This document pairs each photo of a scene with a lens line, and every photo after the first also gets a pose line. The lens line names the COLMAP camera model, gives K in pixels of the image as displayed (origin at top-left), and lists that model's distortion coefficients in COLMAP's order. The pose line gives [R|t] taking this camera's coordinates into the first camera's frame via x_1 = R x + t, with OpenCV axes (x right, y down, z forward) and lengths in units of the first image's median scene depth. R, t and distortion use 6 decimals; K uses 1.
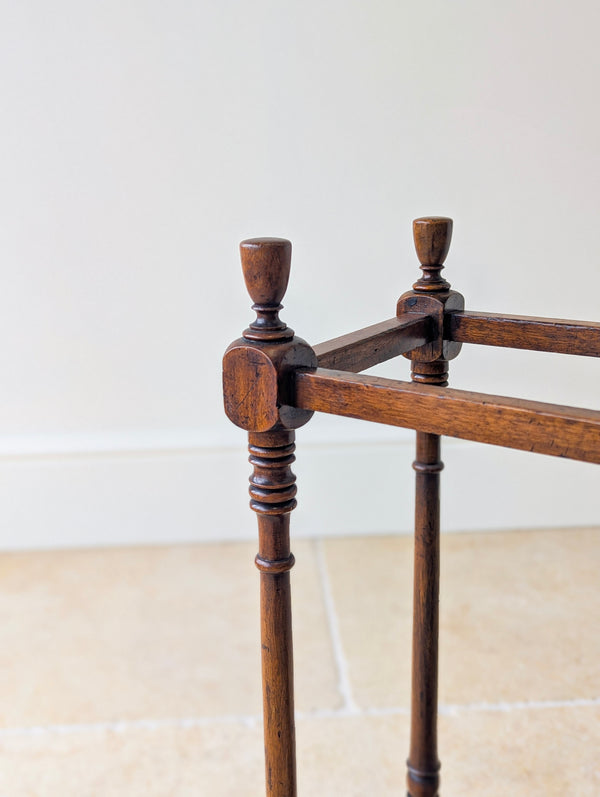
lens RADIAL K [[859.2, 0, 298.5], [0, 859.2, 387.2], [0, 0, 1]] dist [0.013014, 0.031636]
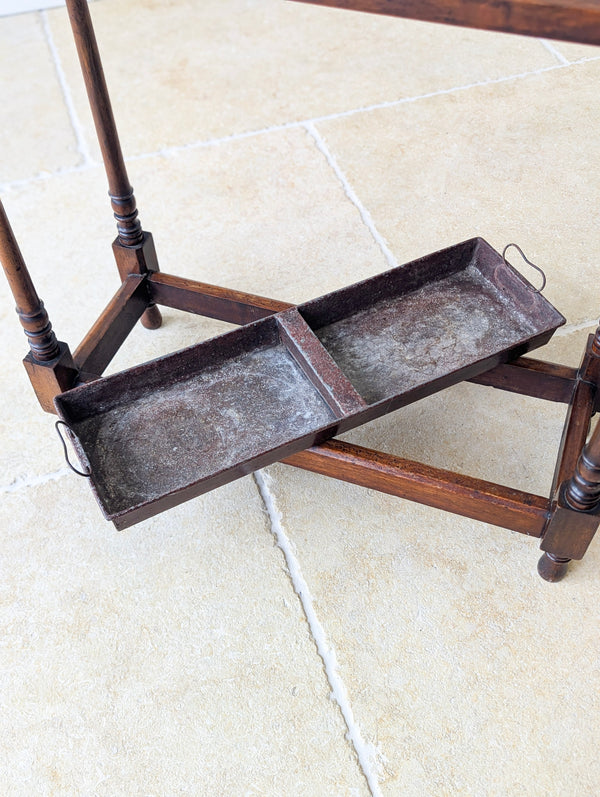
lens RADIAL K [[859.2, 0, 298.5], [0, 859.2, 387.2], [0, 0, 1]] dist [0.013014, 0.031636]
pose [[0.964964, -0.203650, 0.165443, 0.084943], [0.071541, 0.810862, 0.580849, -0.055616], [-0.252441, -0.548662, 0.797021, -0.218589]]
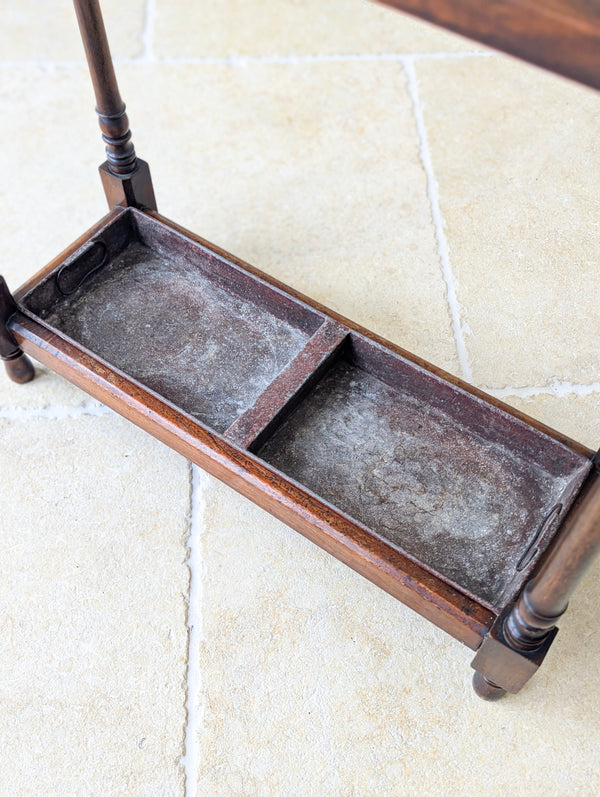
lens RADIAL K [[859.2, 0, 298.5], [0, 859.2, 387.2], [0, 0, 1]] dist [0.013014, 0.031636]
pose [[0.999639, 0.024824, 0.010289, 0.260354], [-0.025362, 0.745015, 0.666566, -0.039788], [0.008882, -0.666586, 0.745375, -0.065517]]
